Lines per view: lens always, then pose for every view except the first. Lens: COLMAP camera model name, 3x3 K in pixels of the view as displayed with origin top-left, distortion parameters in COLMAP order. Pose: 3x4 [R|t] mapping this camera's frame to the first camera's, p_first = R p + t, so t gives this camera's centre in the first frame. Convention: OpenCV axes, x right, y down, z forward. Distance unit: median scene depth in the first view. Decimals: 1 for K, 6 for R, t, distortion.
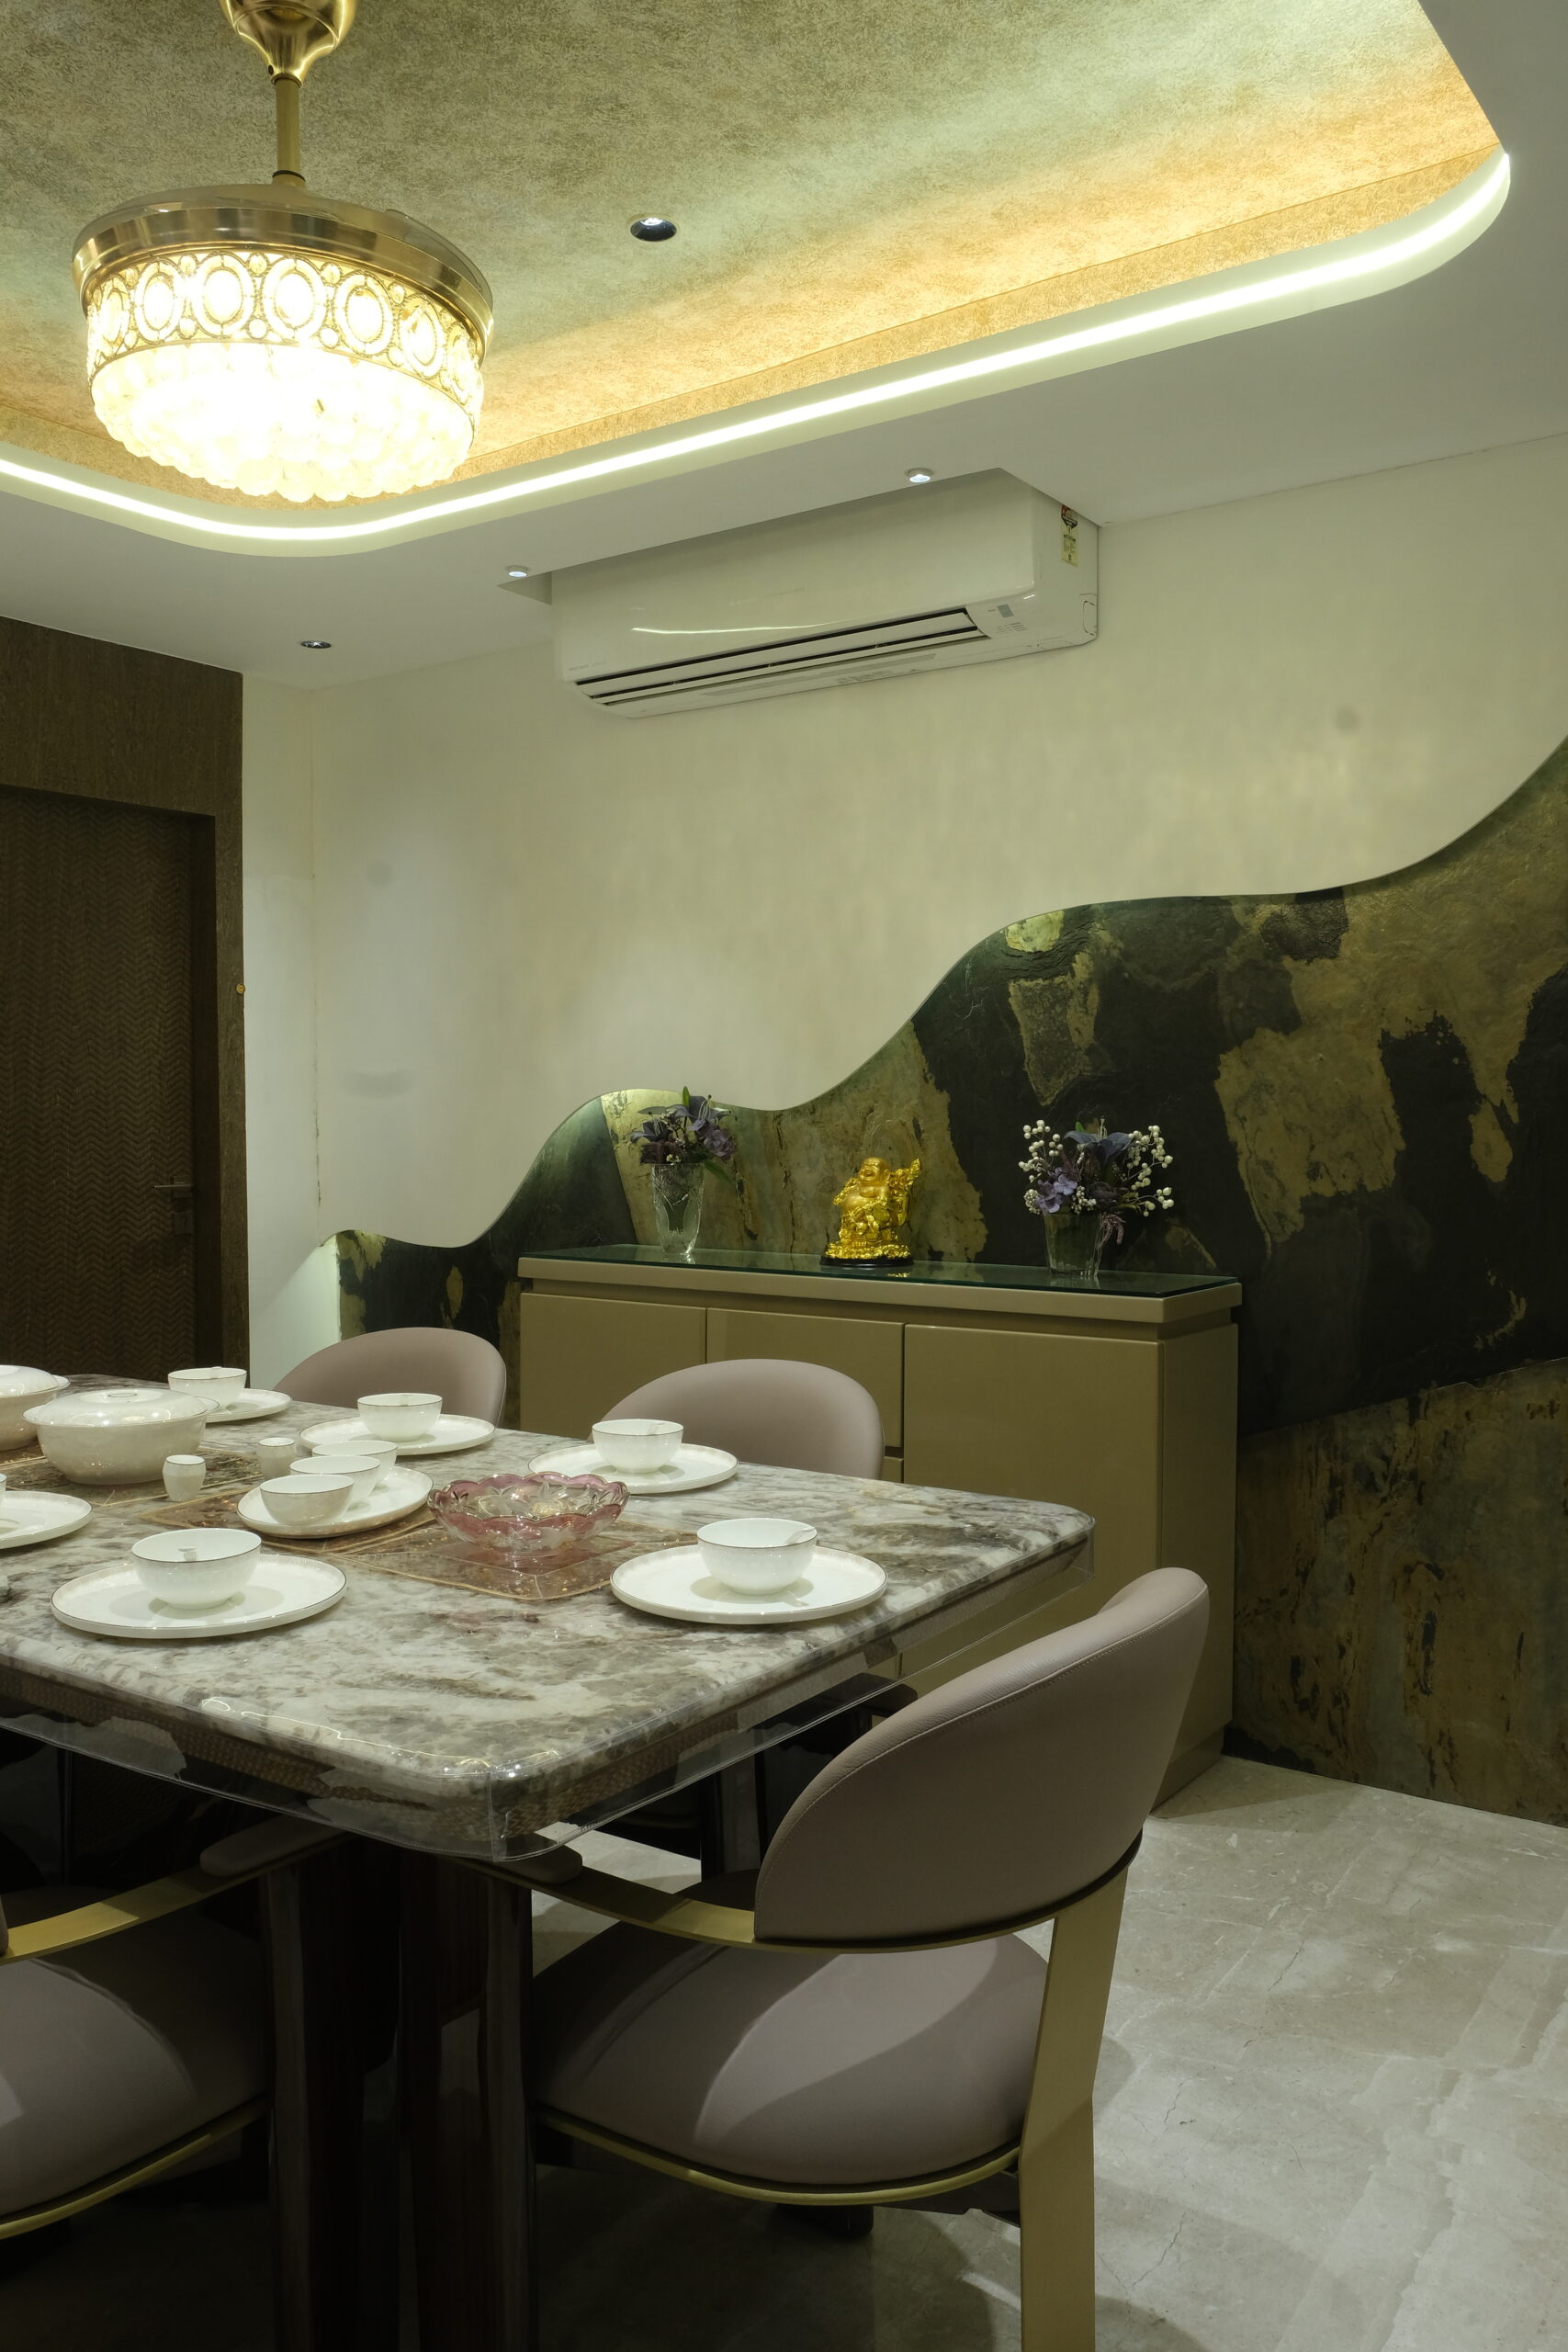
lens RADIAL K [[1799.8, 0, 788.7], [0, 1799.8, 1162.6], [0, 0, 1]] dist [-0.020005, 0.006010]
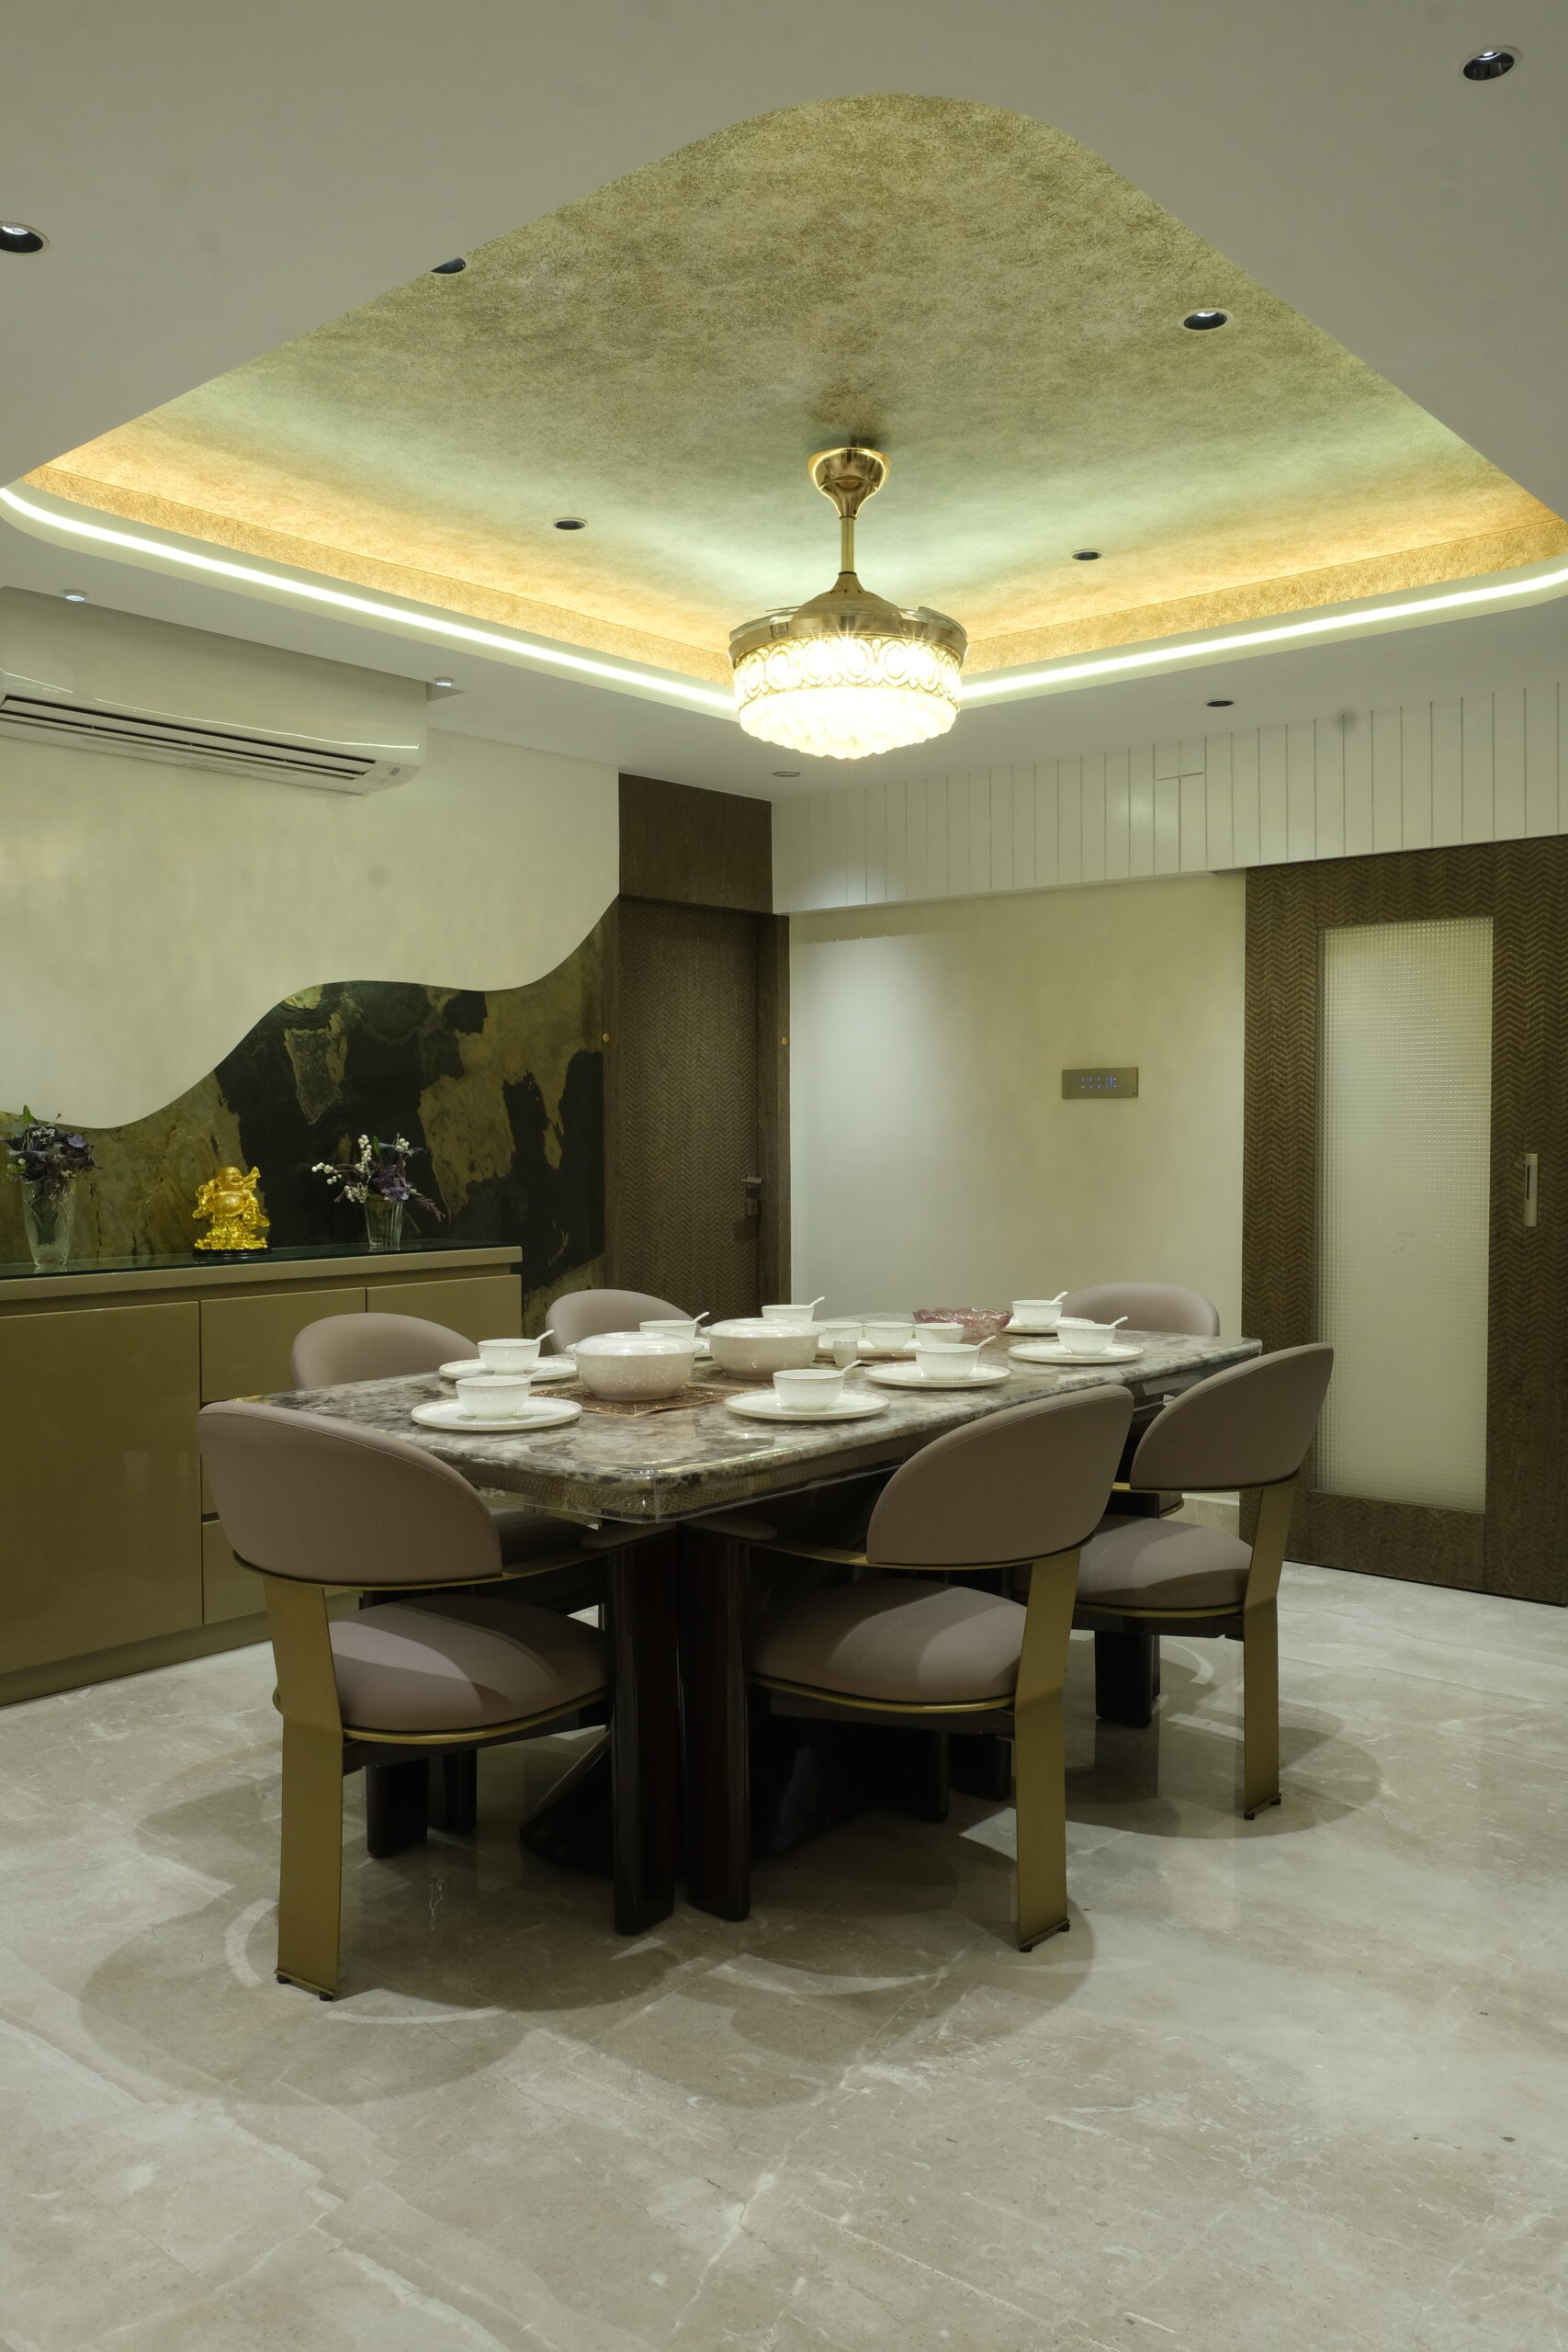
lens RADIAL K [[1799.8, 0, 787.5], [0, 1799.8, 1178.7], [0, 0, 1]] dist [-0.020005, 0.006010]
pose [[0.094699, -0.021564, 0.995272, -1.235334], [0.037849, 0.999120, 0.018046, -0.002430], [-0.994786, 0.035962, 0.095432, 0.561398]]
